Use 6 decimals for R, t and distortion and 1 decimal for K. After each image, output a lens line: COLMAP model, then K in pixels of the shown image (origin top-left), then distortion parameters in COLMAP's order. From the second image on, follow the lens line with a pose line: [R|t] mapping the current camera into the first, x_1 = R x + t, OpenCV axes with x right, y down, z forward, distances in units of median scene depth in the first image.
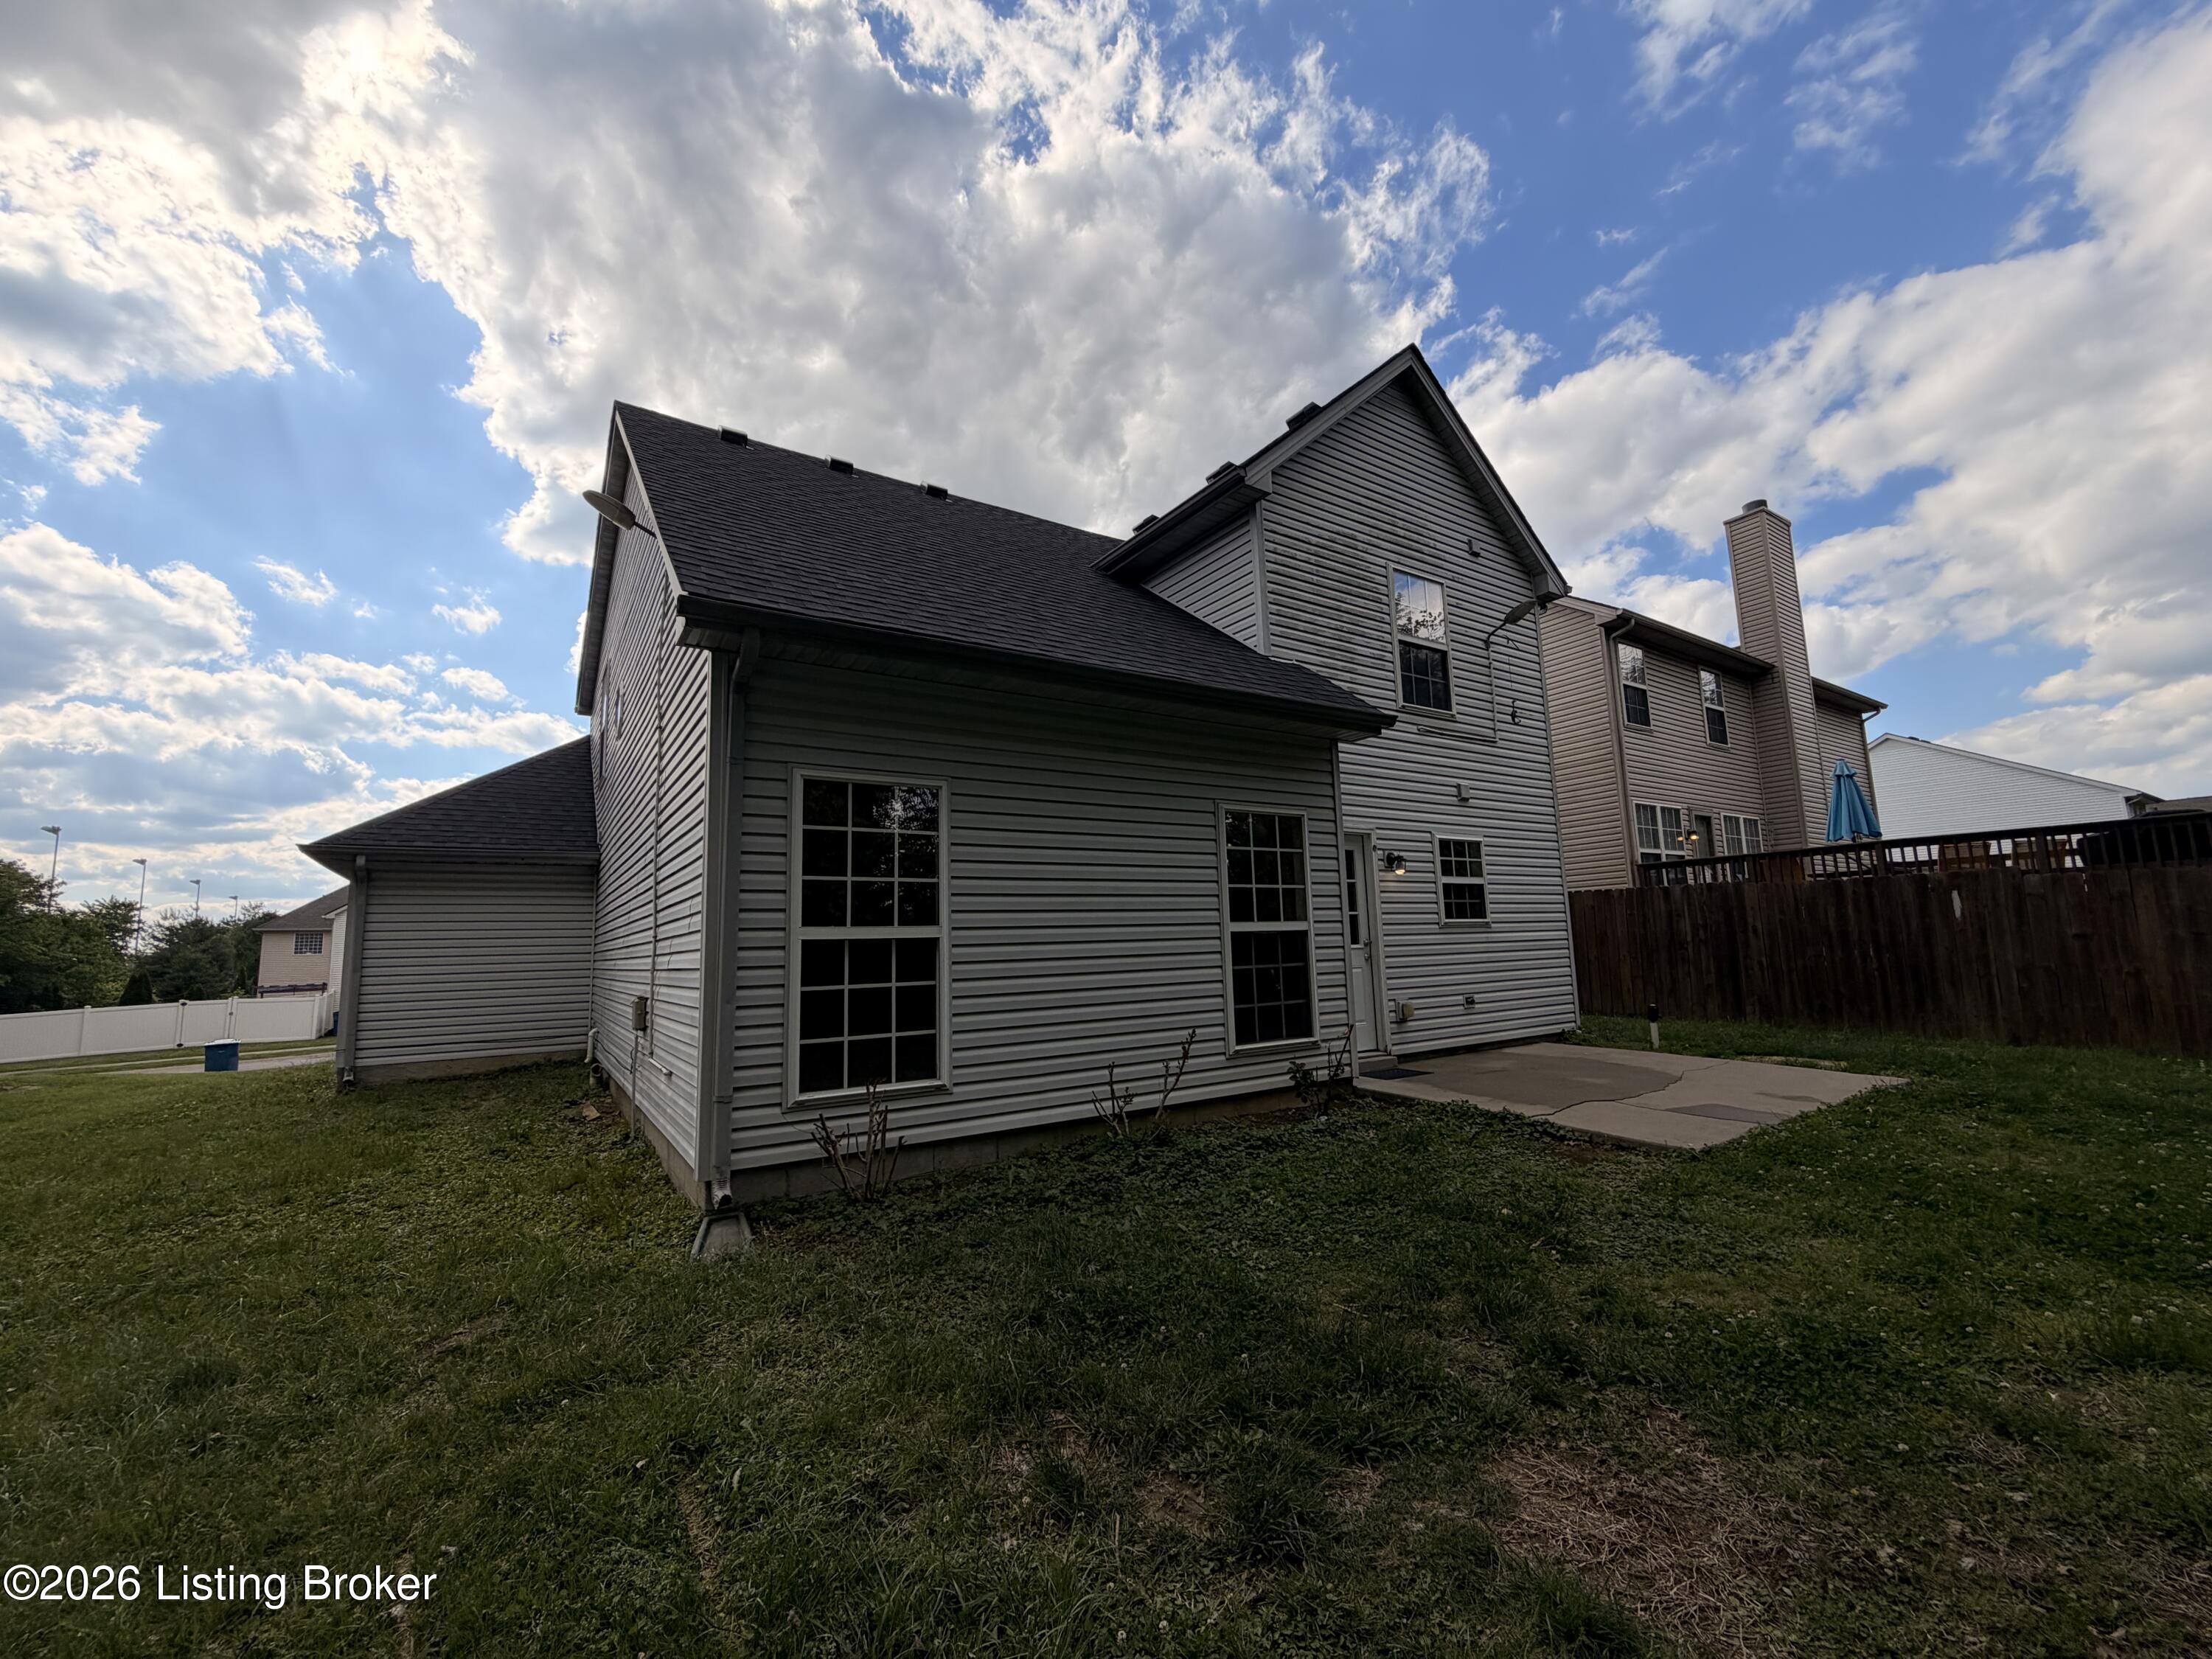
lens RADIAL K [[884.8, 0, 1099.9], [0, 884.8, 834.7], [0, 0, 1]] dist [-0.000267, 0.000424]
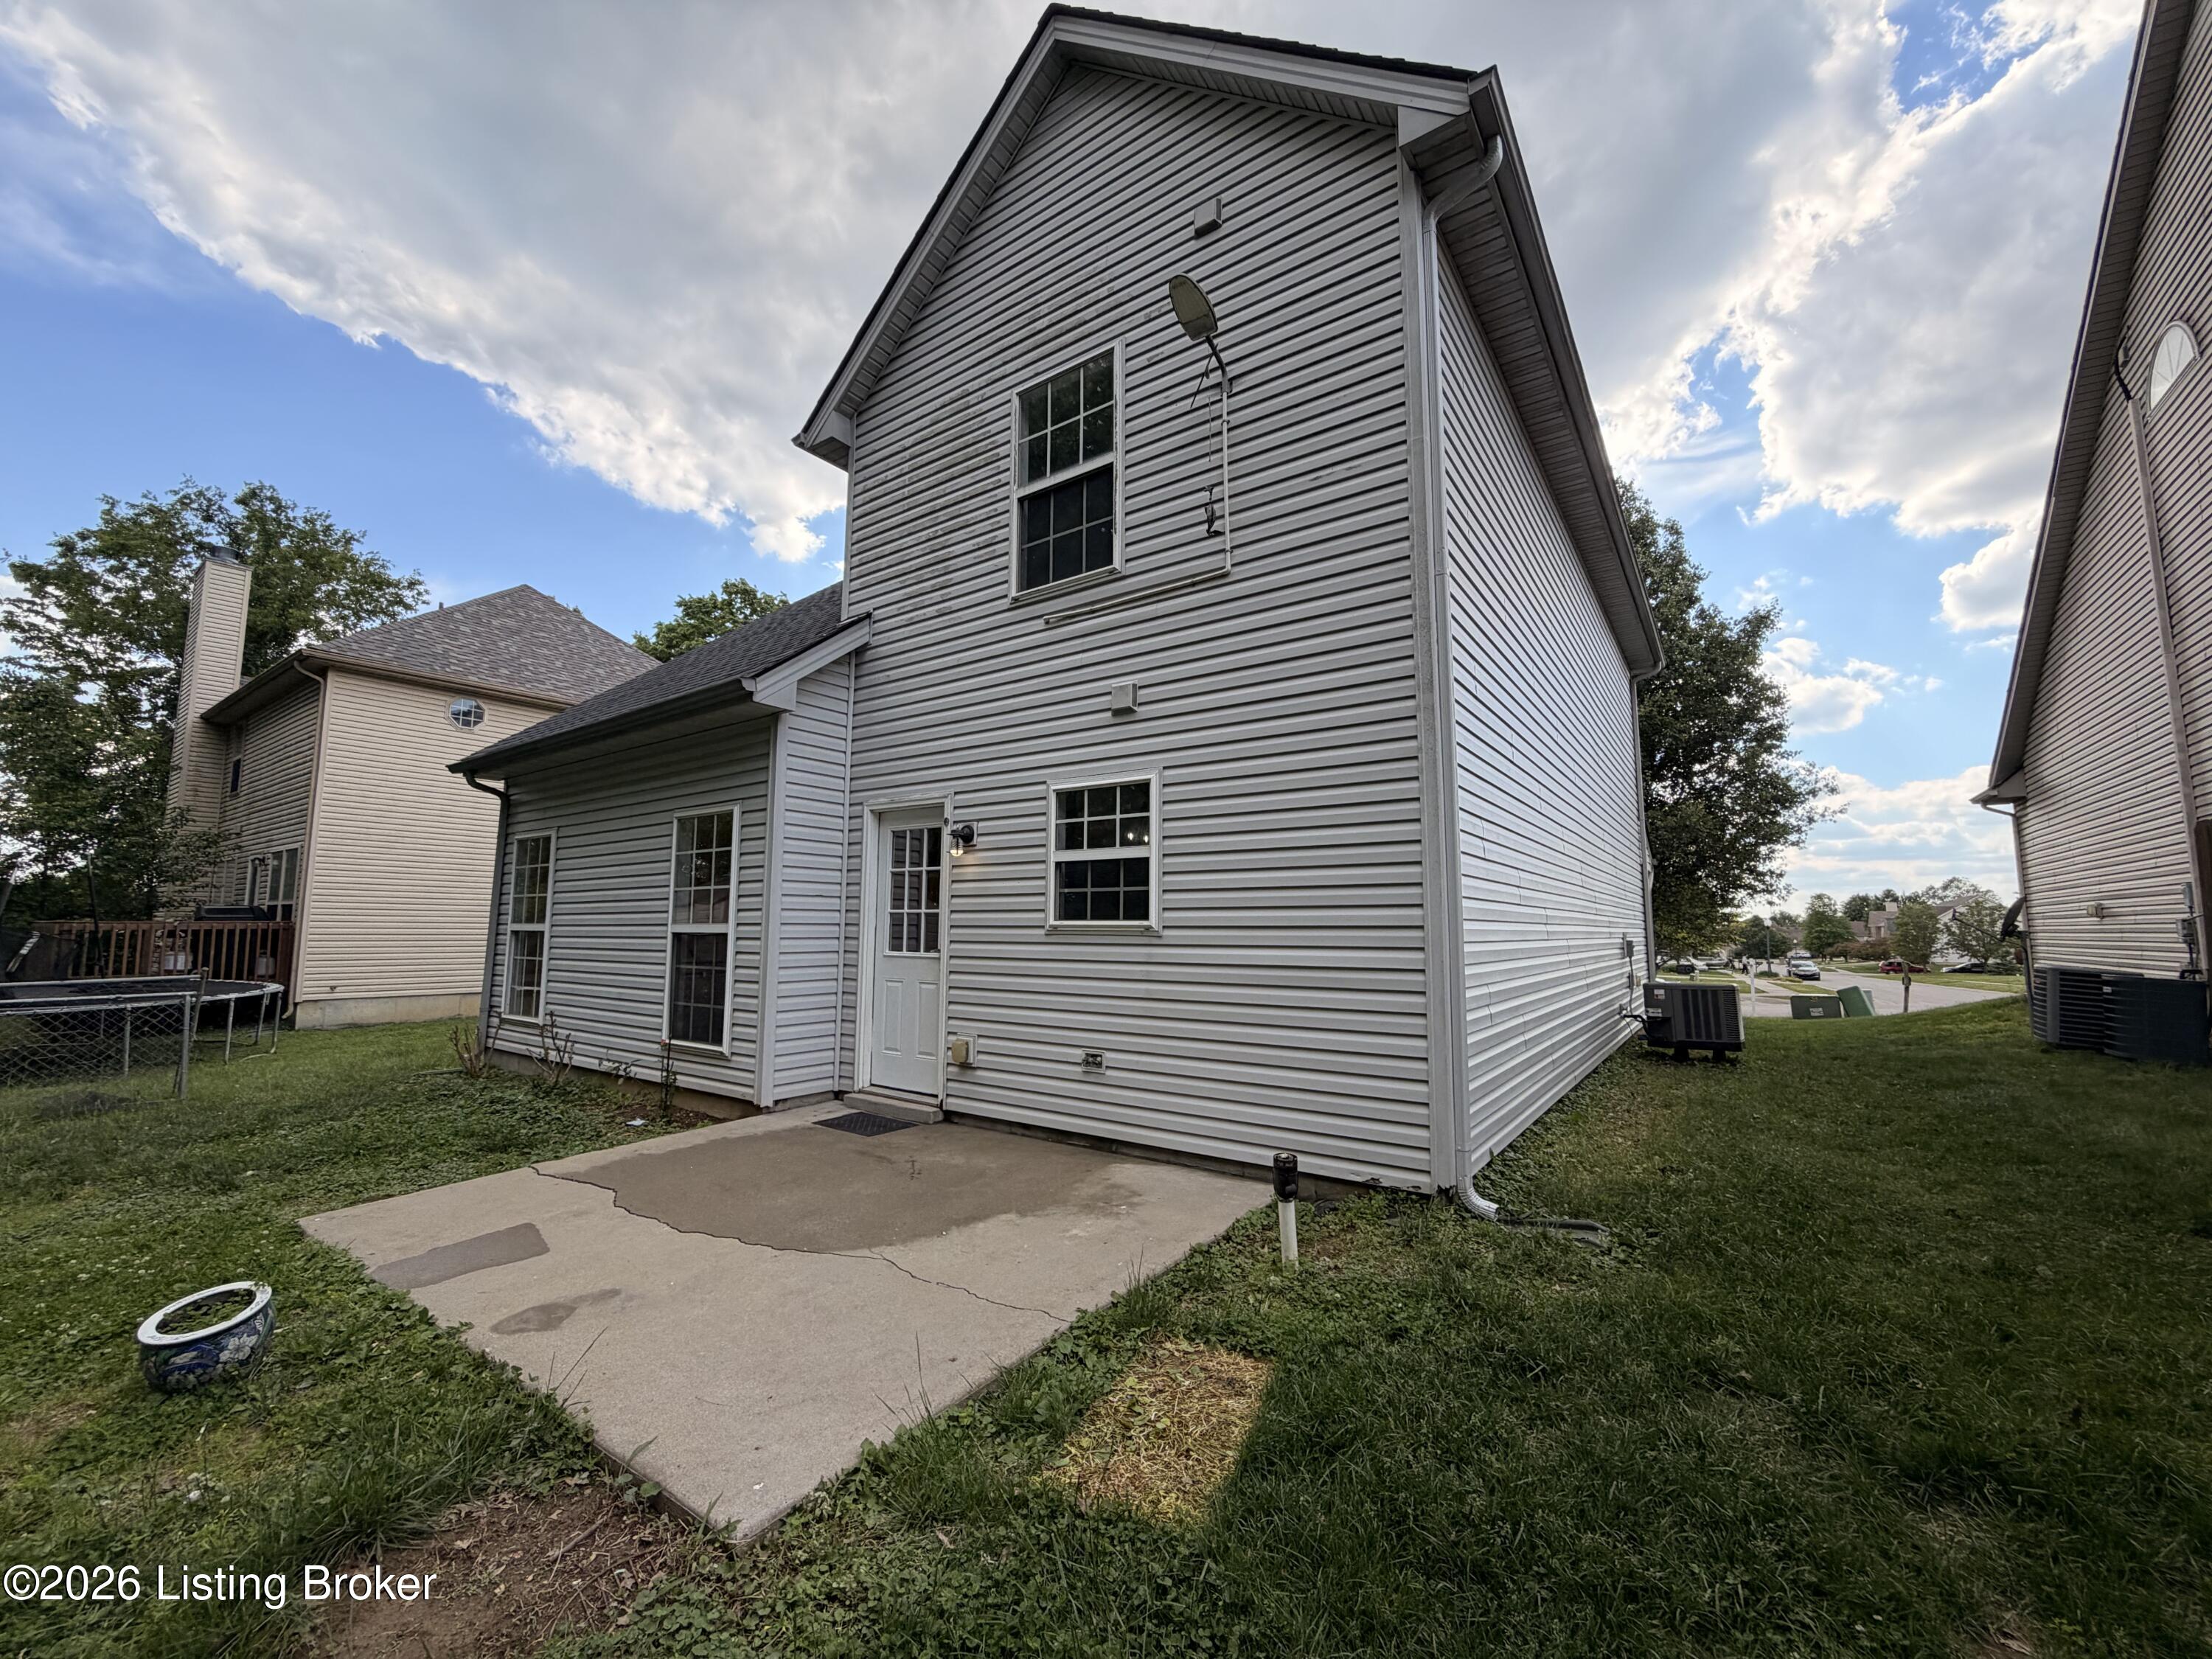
lens RADIAL K [[884.8, 0, 1099.9], [0, 884.8, 834.7], [0, 0, 1]] dist [-0.000267, 0.000424]
pose [[0.355587, -0.068675, -0.932117, 1.084196], [0.104093, 0.994002, -0.033525, 0.066271], [0.928828, -0.085106, 0.360603, 0.897058]]
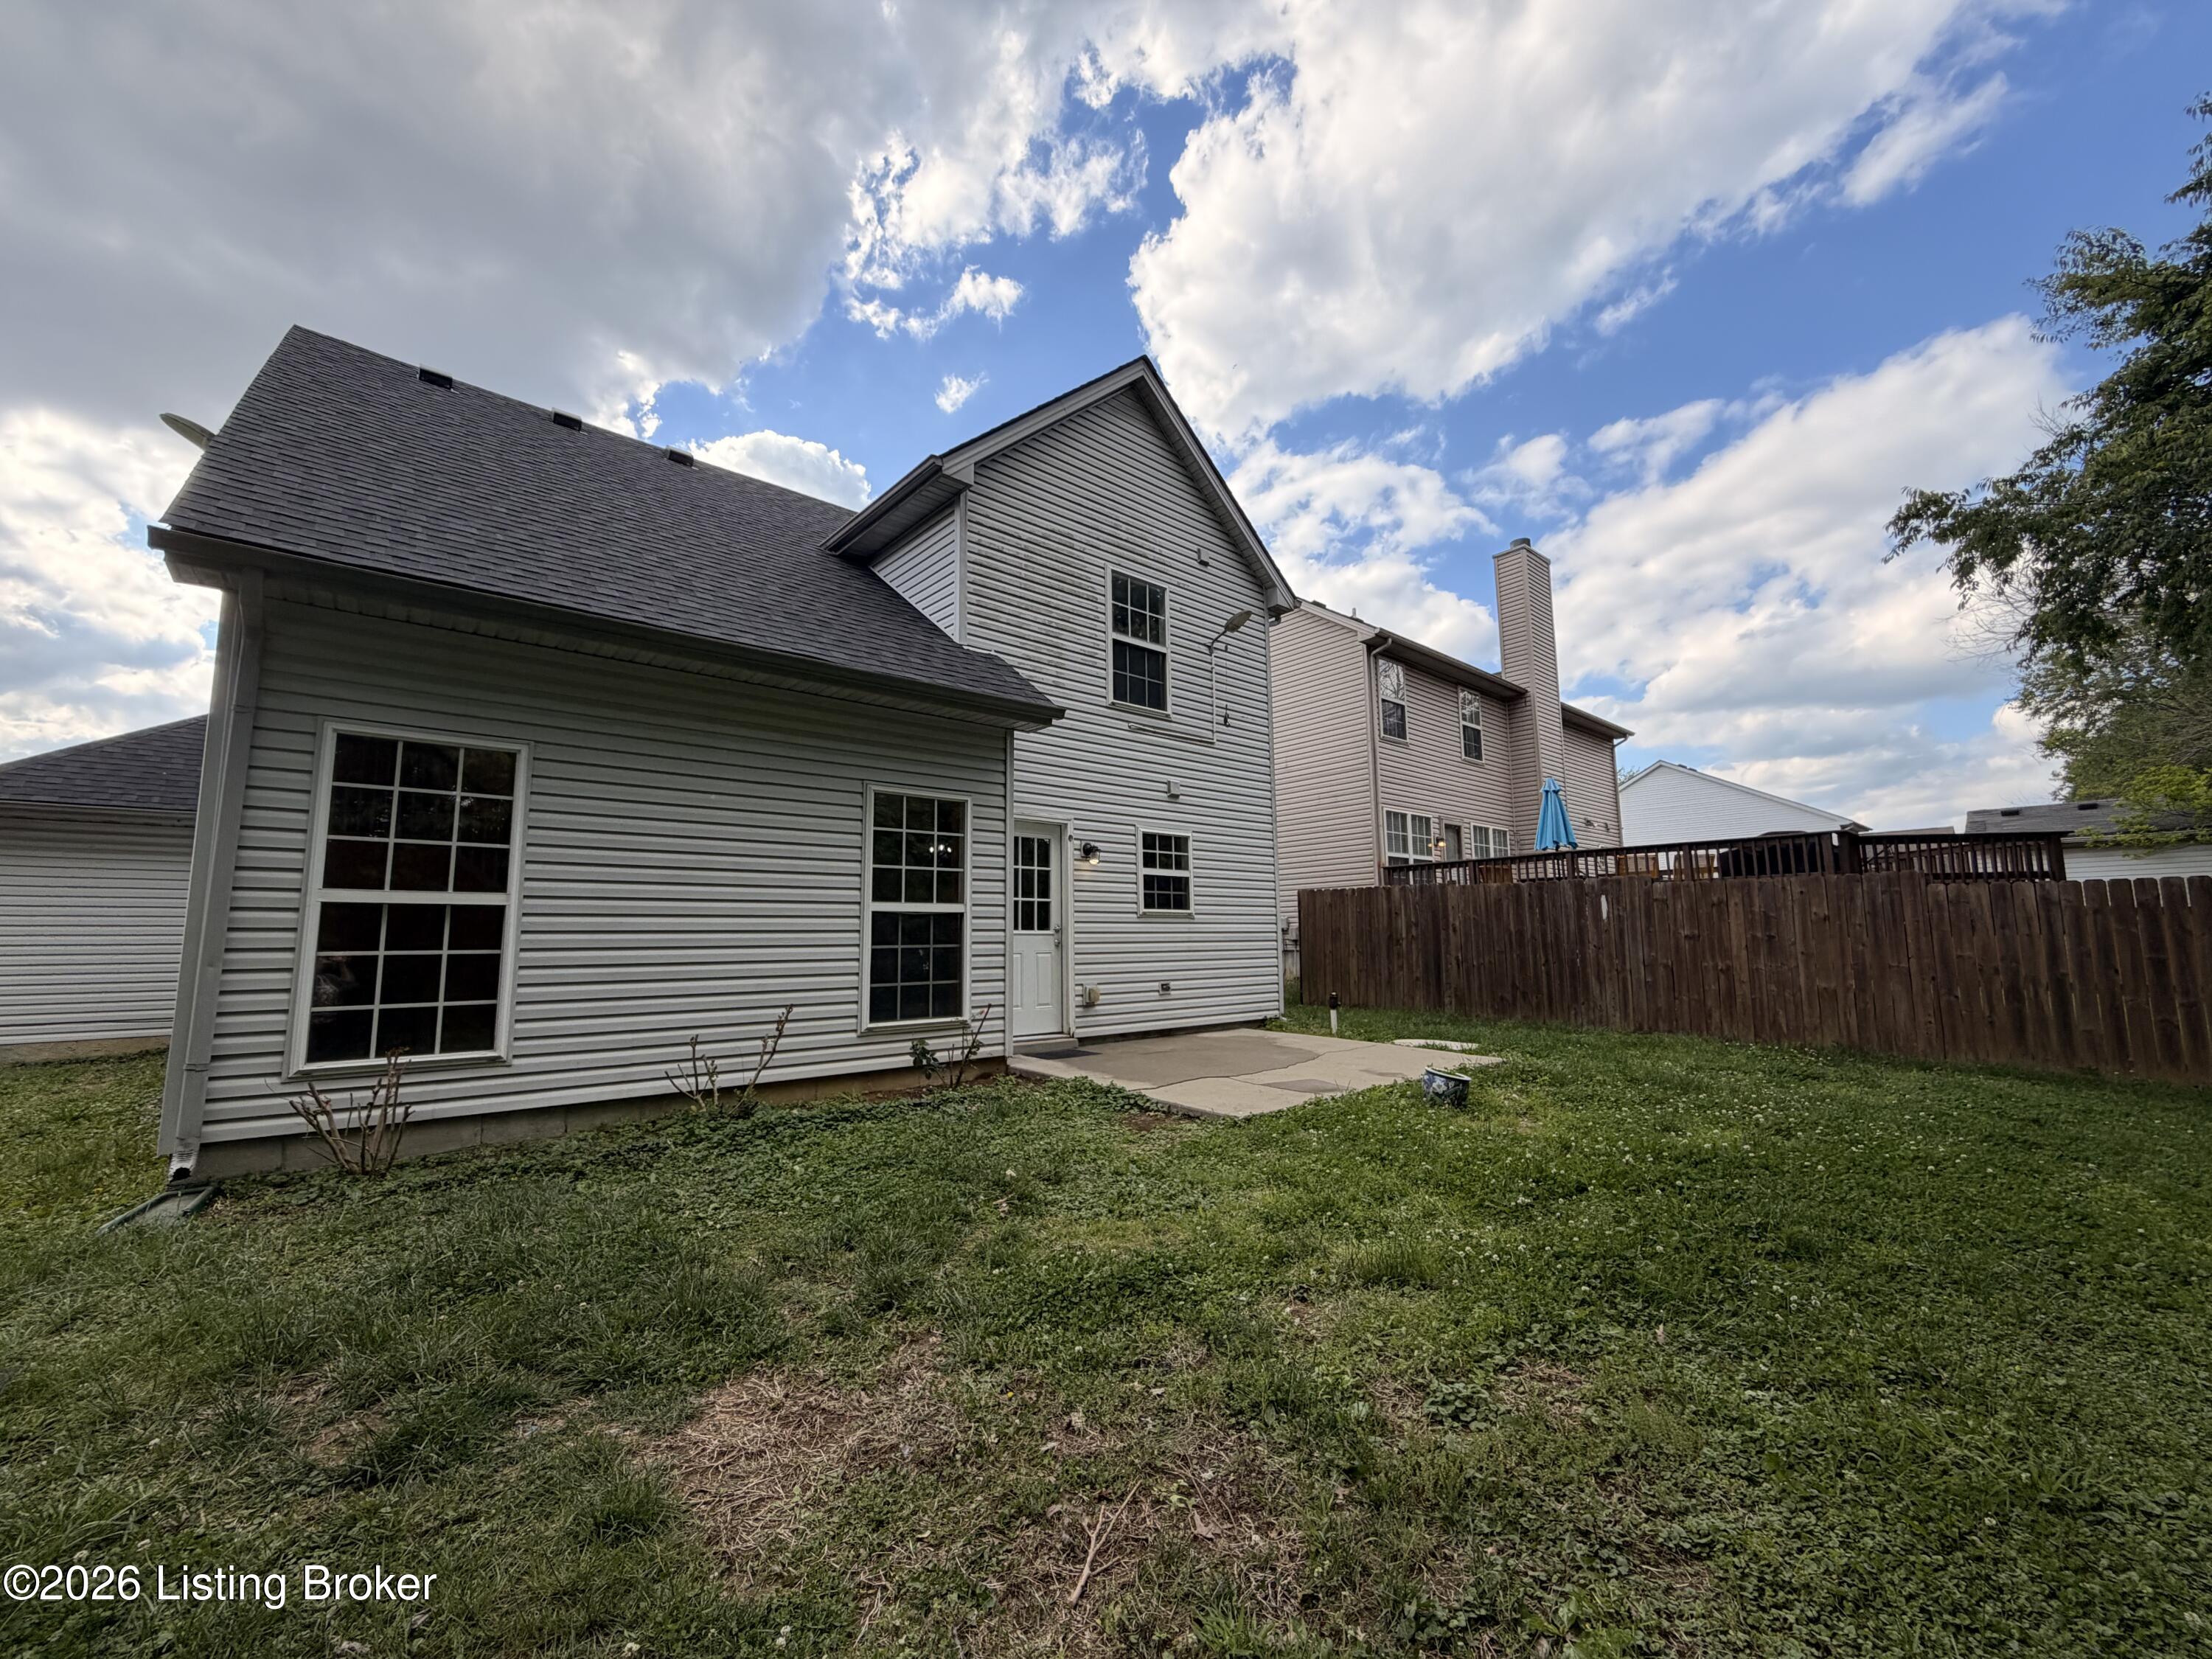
lens RADIAL K [[884.8, 0, 1099.9], [0, 884.8, 834.7], [0, 0, 1]] dist [-0.000267, 0.000424]
pose [[0.990784, 0.035022, 0.130849, 0.220023], [-0.035448, 0.999371, 0.000925, 0.009735], [-0.130734, -0.005555, 0.991402, -0.031059]]
